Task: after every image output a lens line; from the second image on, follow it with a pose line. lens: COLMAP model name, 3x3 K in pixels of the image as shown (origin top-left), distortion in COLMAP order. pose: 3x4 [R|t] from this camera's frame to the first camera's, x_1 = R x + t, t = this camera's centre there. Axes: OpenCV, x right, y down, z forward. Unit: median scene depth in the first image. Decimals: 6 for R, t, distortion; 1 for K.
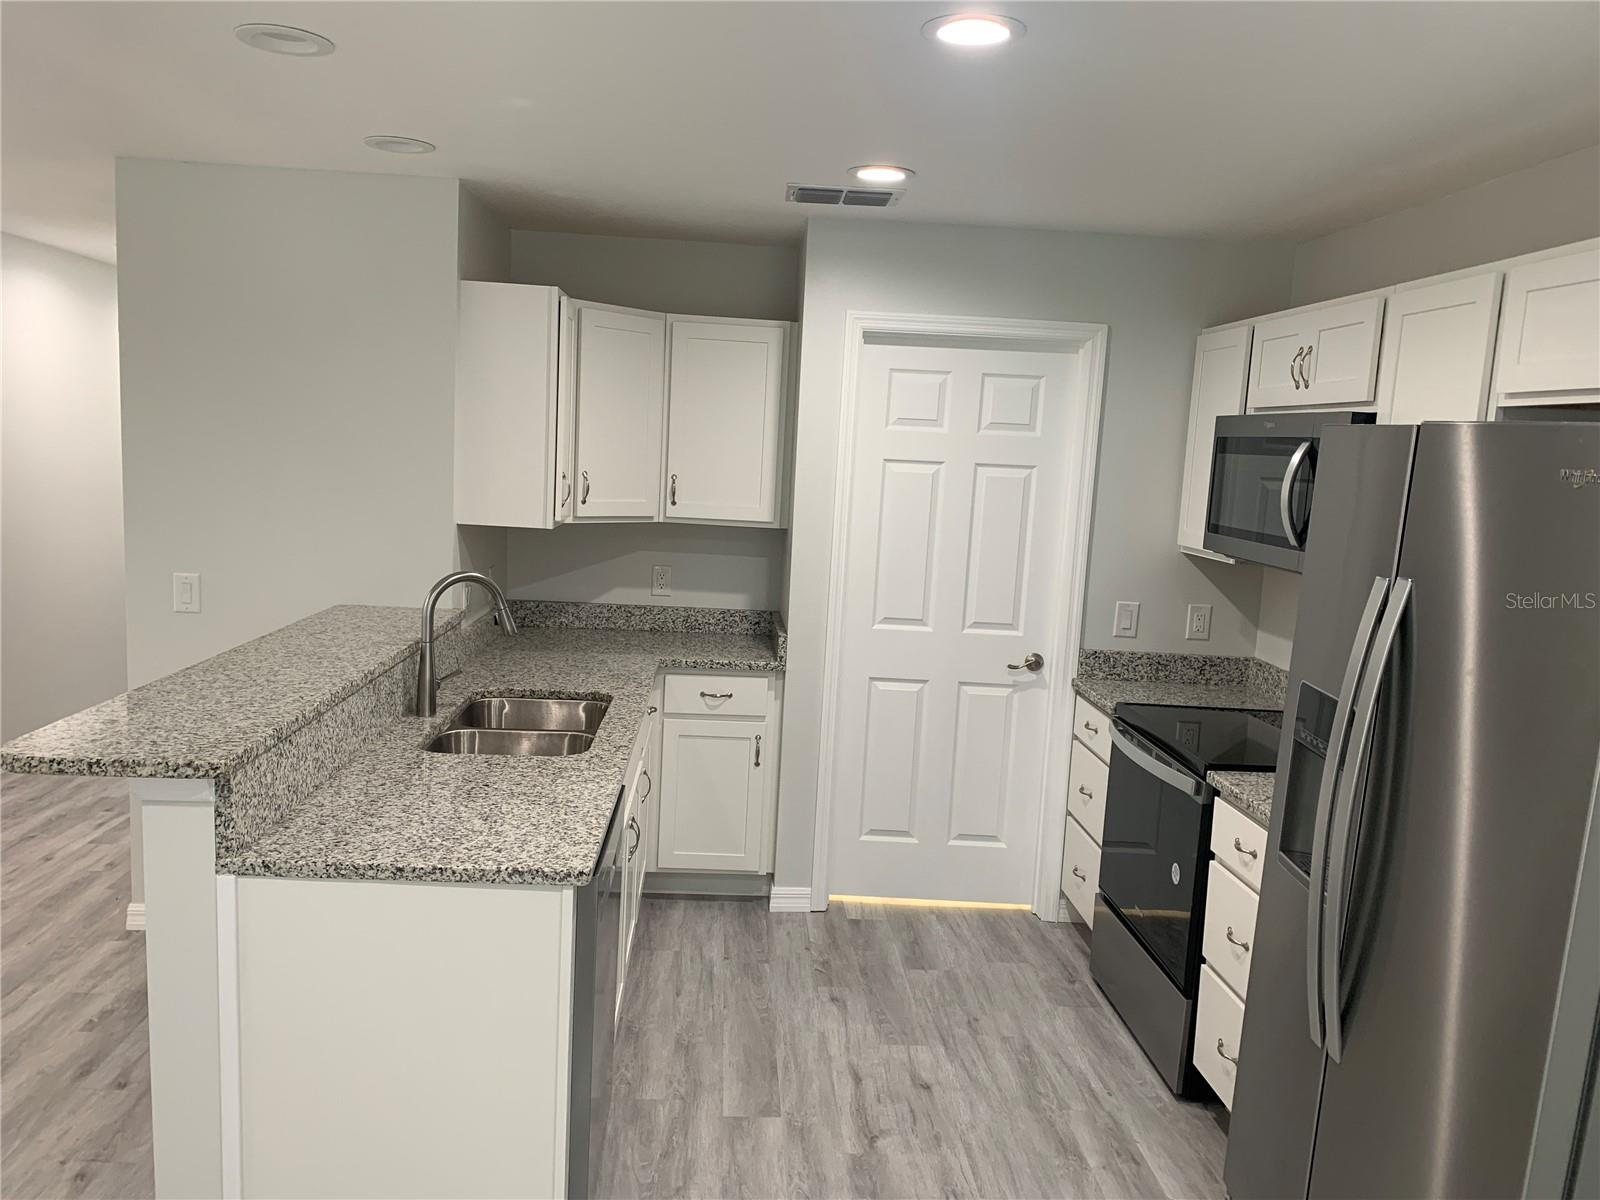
lens RADIAL K [[1212.3, 0, 804.0], [0, 1212.3, 629.1], [0, 0, 1]] dist [0.041134, -0.044862]
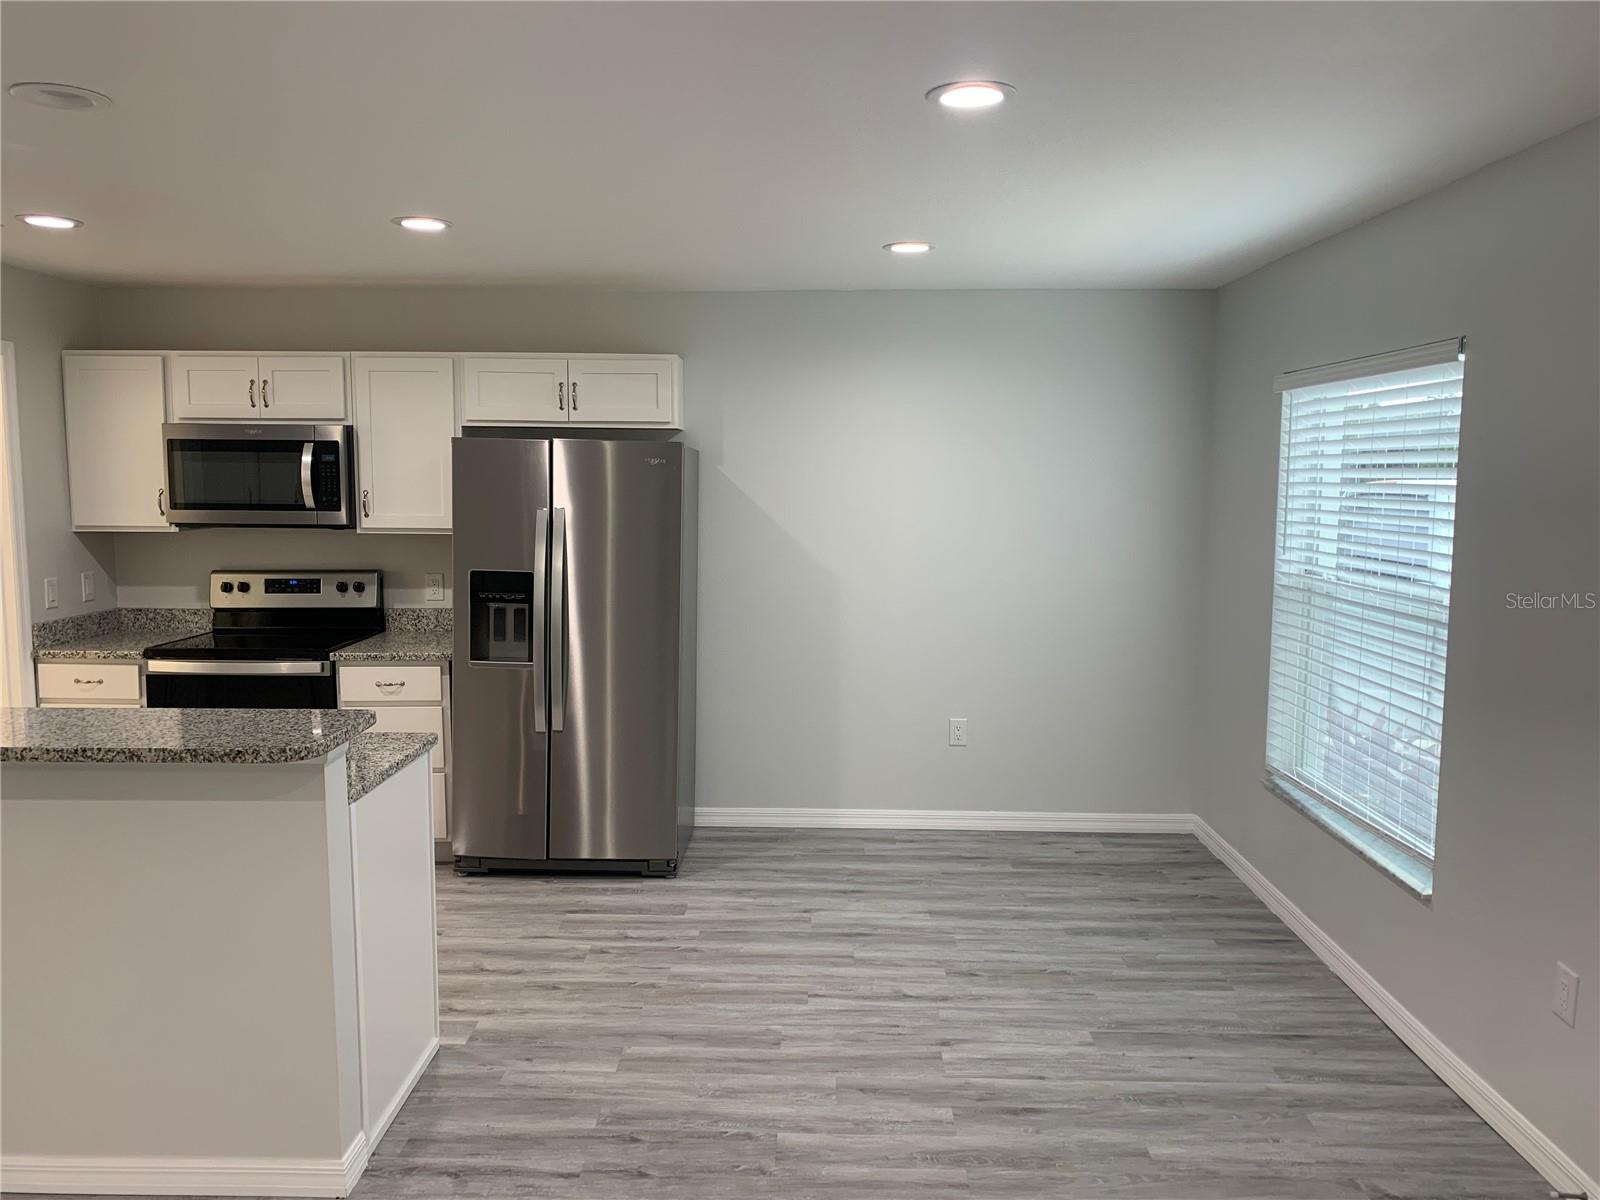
lens RADIAL K [[1212.3, 0, 803.7], [0, 1212.3, 609.8], [0, 0, 1]] dist [0.041134, -0.044862]
pose [[0.040276, -0.165388, 0.985406, -1.141655], [0.147353, 0.976406, 0.157855, -0.093057], [-0.988264, 0.138844, 0.063697, 0.274747]]
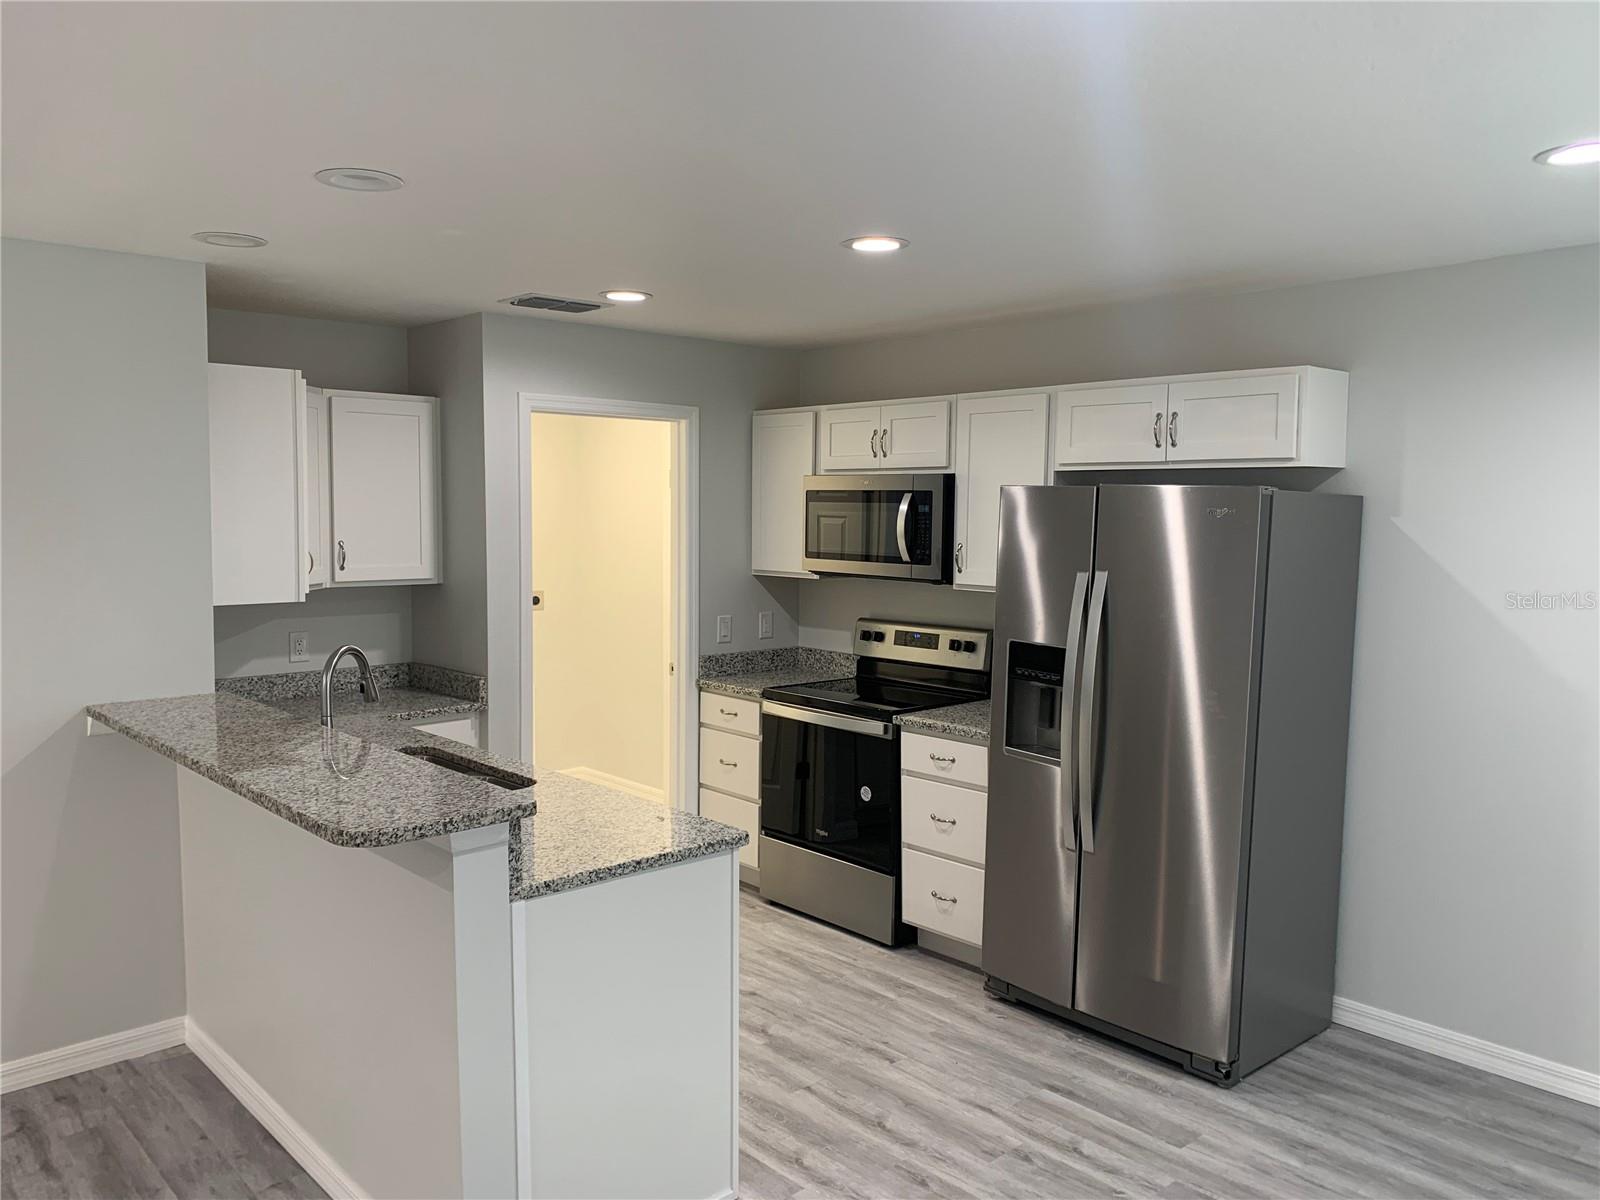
lens RADIAL K [[1212.3, 0, 797.3], [0, 1212.3, 597.3], [0, 0, 1]] dist [0.041134, -0.044862]
pose [[0.763858, -0.096920, 0.638065, -0.654693], [0.129761, 0.991534, -0.004733, -0.032918], [-0.632204, 0.086411, 0.769968, -0.068036]]
